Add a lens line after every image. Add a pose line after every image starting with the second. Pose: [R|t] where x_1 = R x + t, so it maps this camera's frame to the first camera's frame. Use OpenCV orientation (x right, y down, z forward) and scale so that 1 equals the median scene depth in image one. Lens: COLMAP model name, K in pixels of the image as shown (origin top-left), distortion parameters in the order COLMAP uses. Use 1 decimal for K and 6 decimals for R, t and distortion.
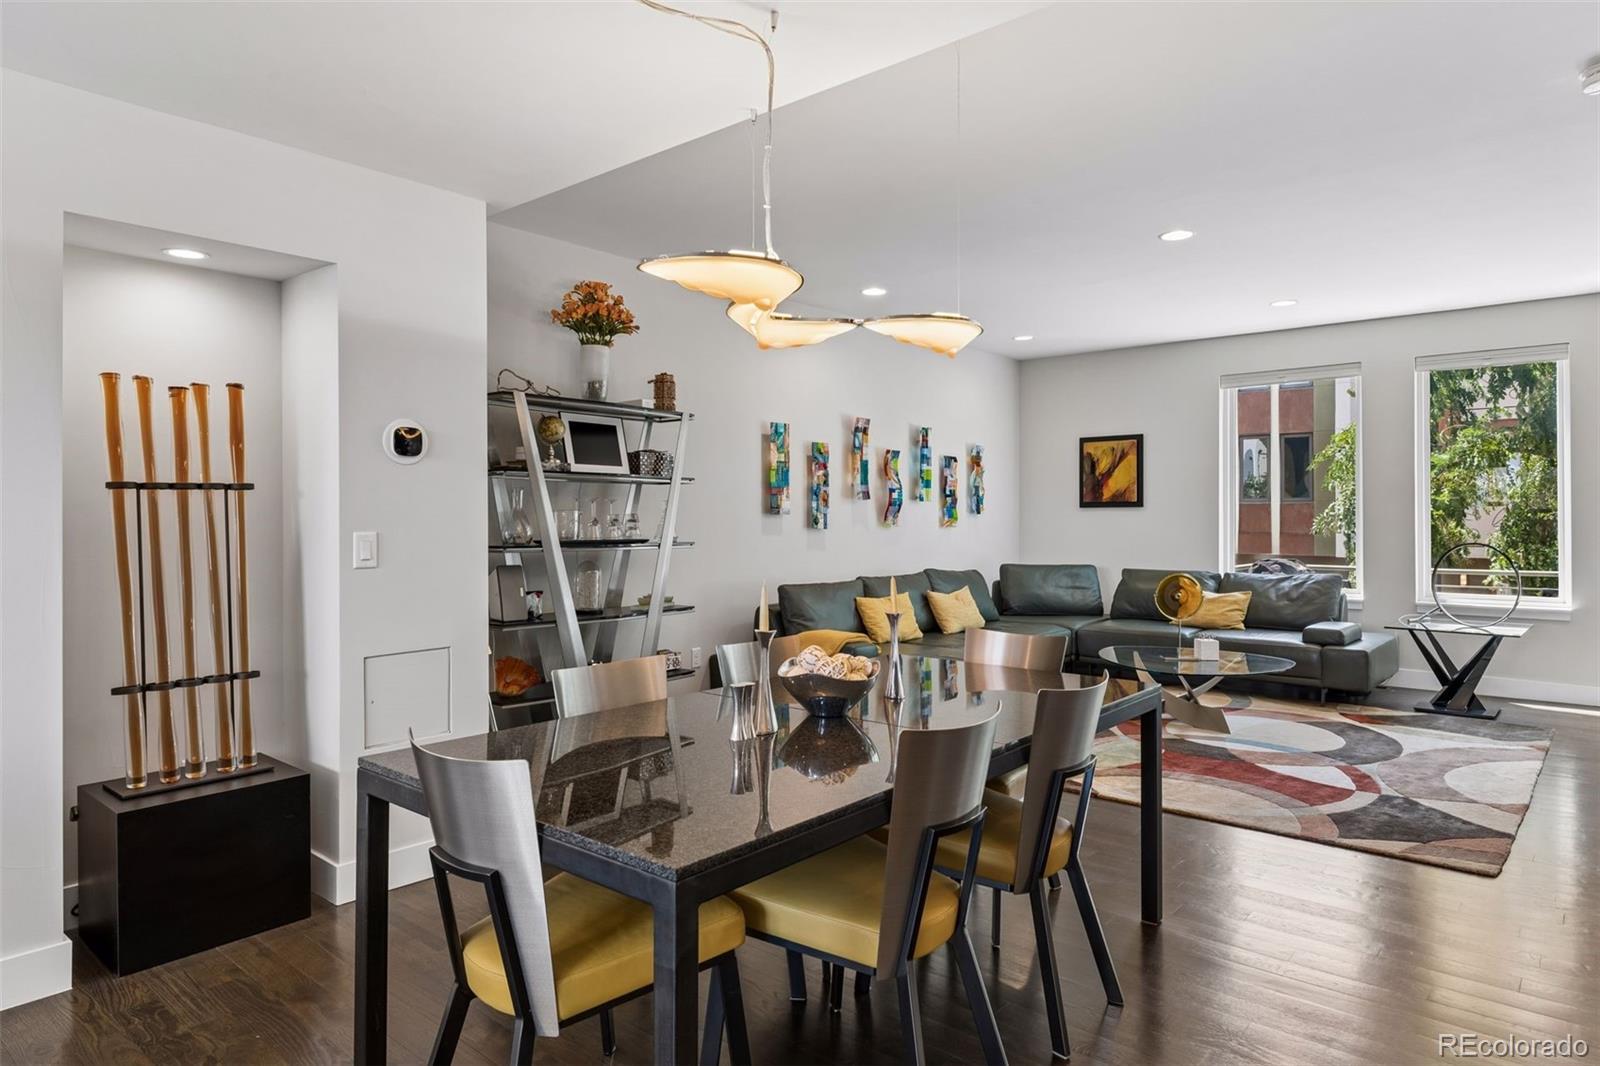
lens RADIAL K [[951.7, 0, 803.5], [0, 951.7, 515.6], [0, 0, 1]] dist [0.000084, -0.000501]
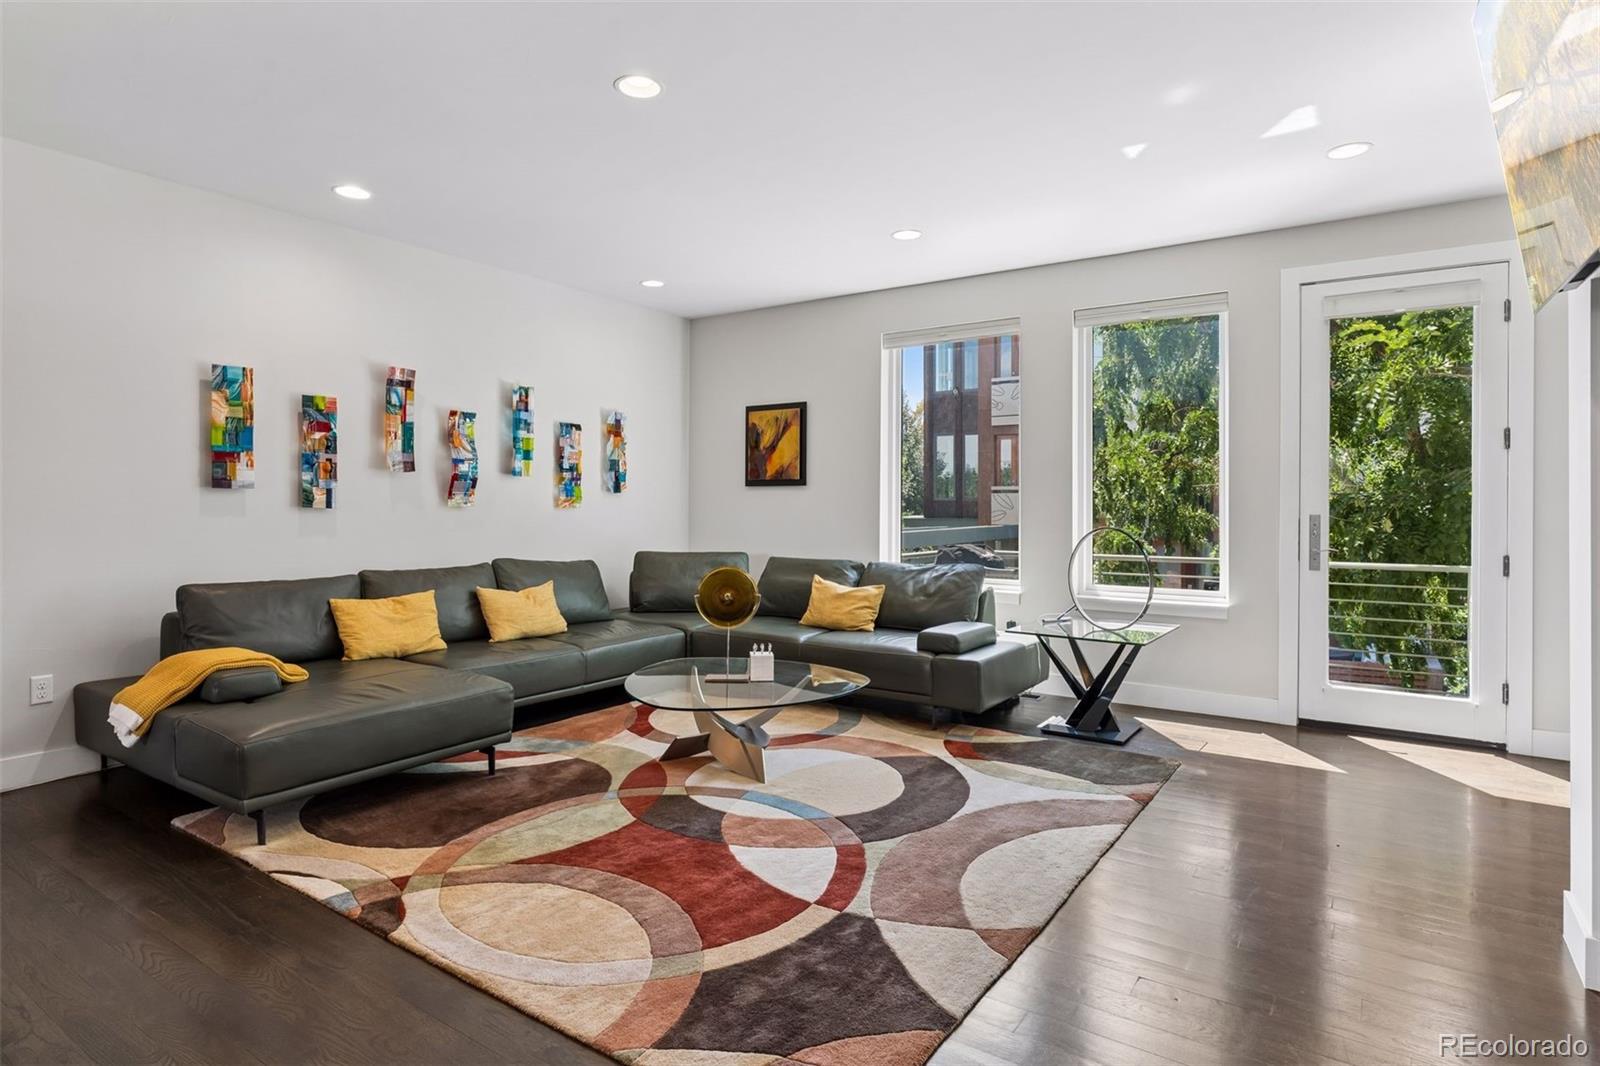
lens RADIAL K [[864.0, 0, 803.4], [0, 864.0, 503.2], [0, 0, 1]] dist [-0.001802, -0.000336]
pose [[0.993798, 0.003734, 0.111141, 0.320516], [-0.003986, 0.999990, 0.002041, 0.006634], [-0.111132, -0.002471, 0.993803, 0.258106]]
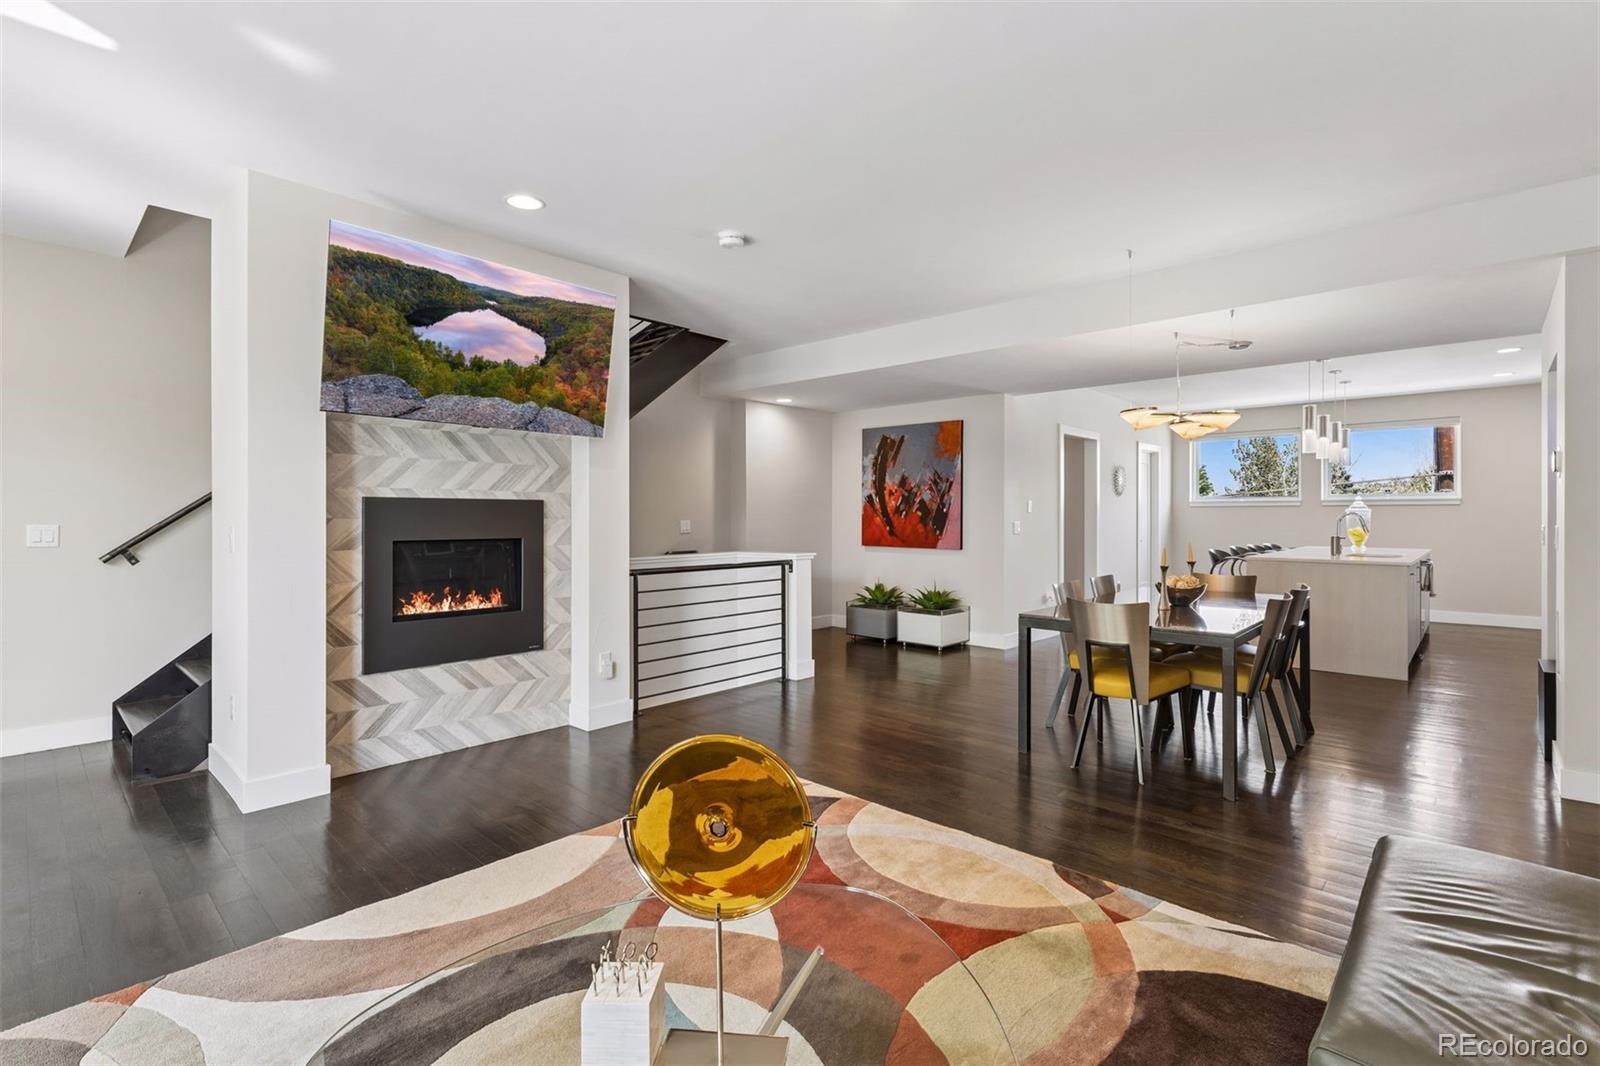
lens RADIAL K [[740.5, 0, 803.4], [0, 740.5, 513.2], [0, 0, 1]] dist [-0.000527, 0.000129]
pose [[-0.999444, 0.001097, 0.033334, 0.310079], [0.000910, 0.999984, -0.005625, 0.001826], [-0.033340, -0.005591, -0.999428, 1.020300]]
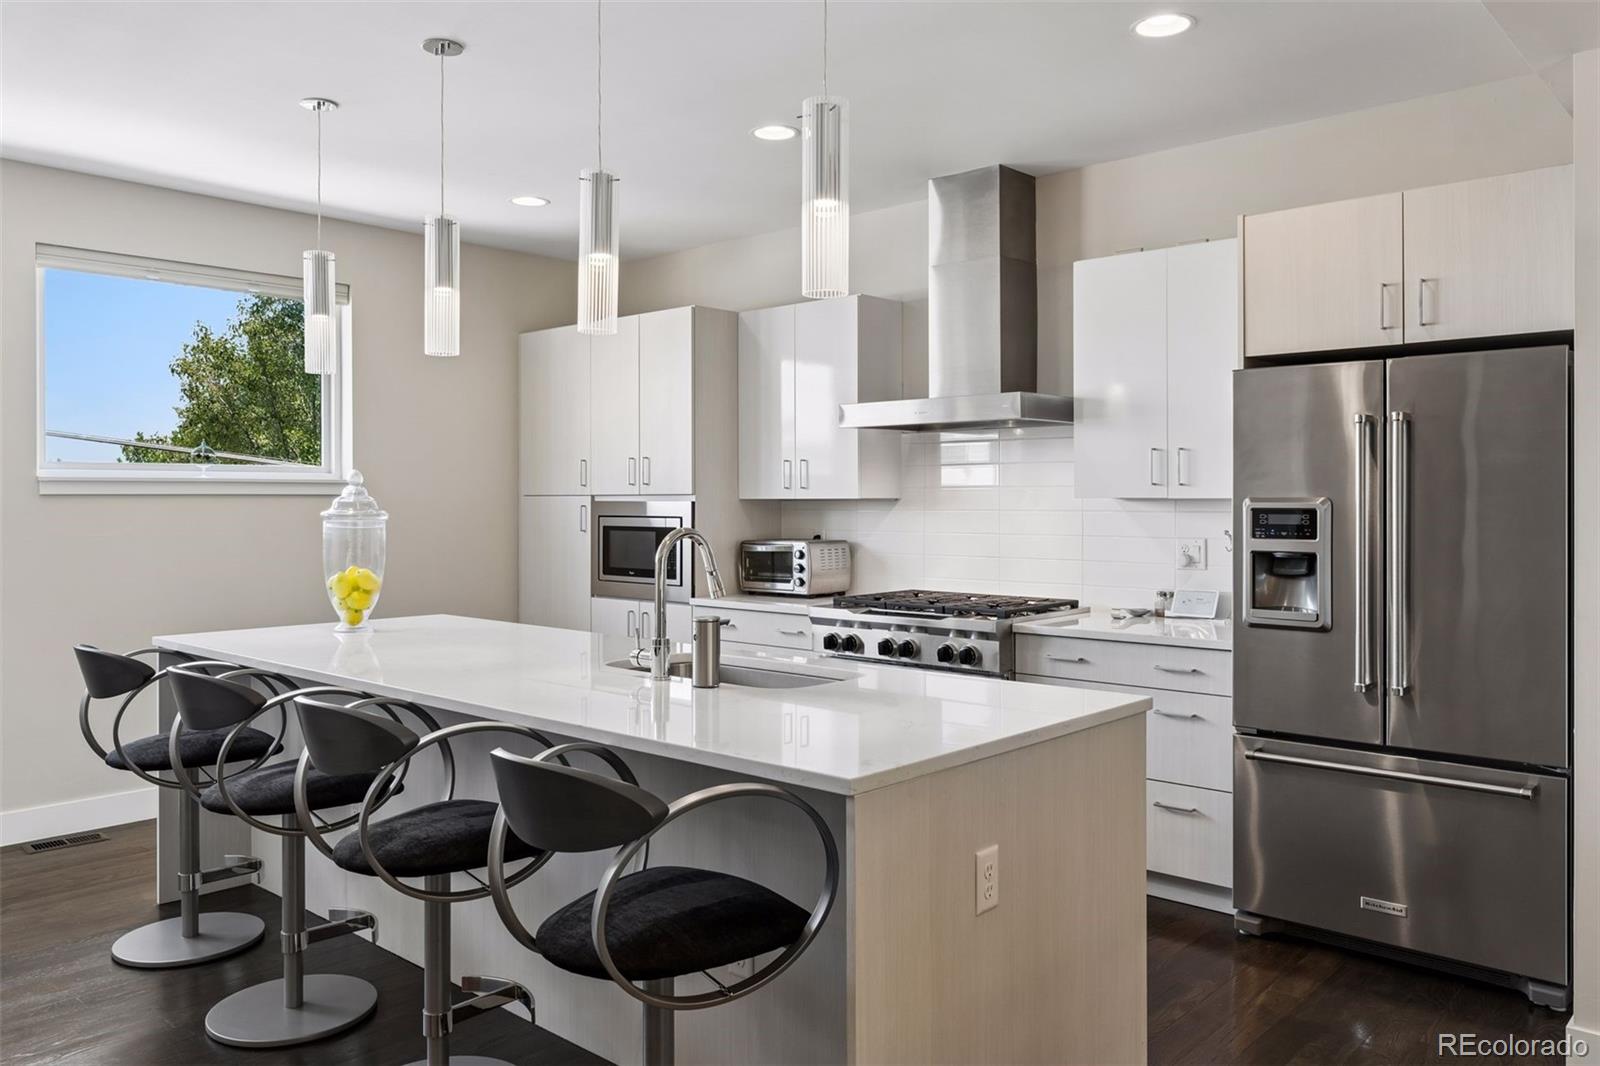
lens RADIAL K [[1191.9, 0, 808.8], [0, 1191.9, 498.4], [0, 0, 1]] dist [-0.002227, -0.000504]
pose [[-0.024506, 0.001270, -0.999699, 0.076018], [0.002768, 0.999995, 0.001202, -0.016902], [0.999696, -0.002738, -0.024510, 0.060888]]
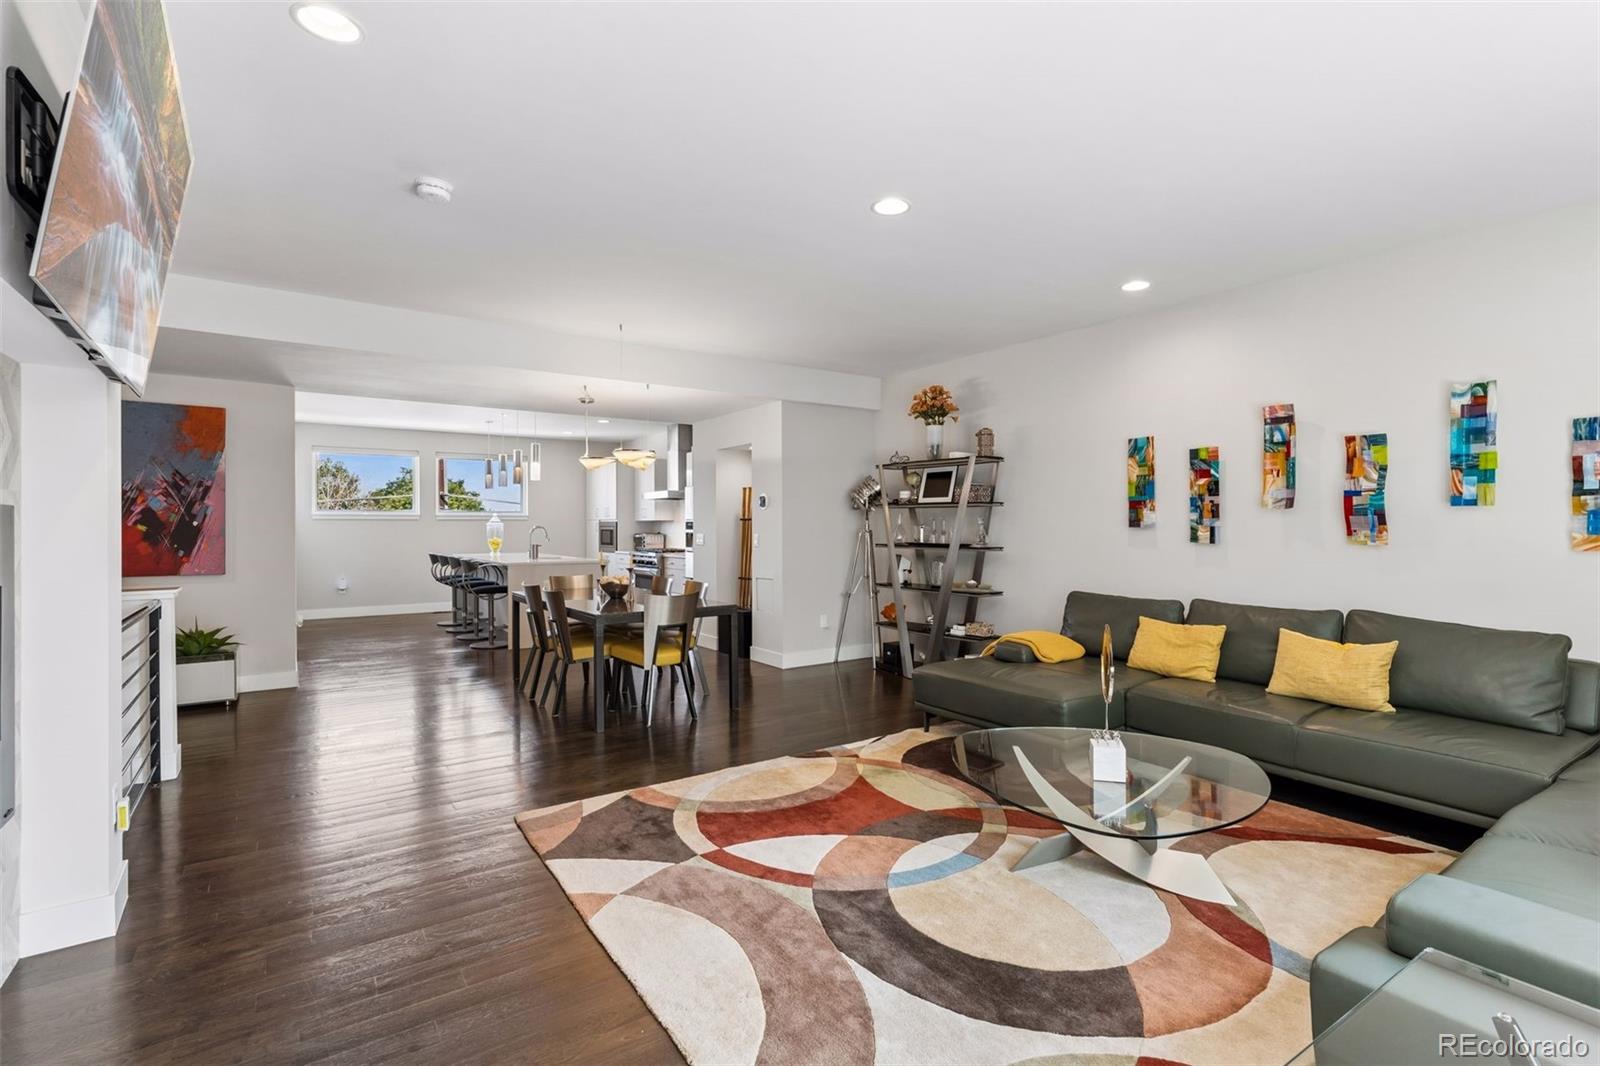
lens RADIAL K [[741.7, 0, 805.2], [0, 741.7, 533.2], [0, 0, 1]] dist [0.001896, 0.000484]
pose [[-0.250430, 0.010837, -0.968074, 0.772208], [0.002986, 0.999941, 0.010421, -0.004330], [0.968130, -0.000281, -0.250447, 0.791072]]
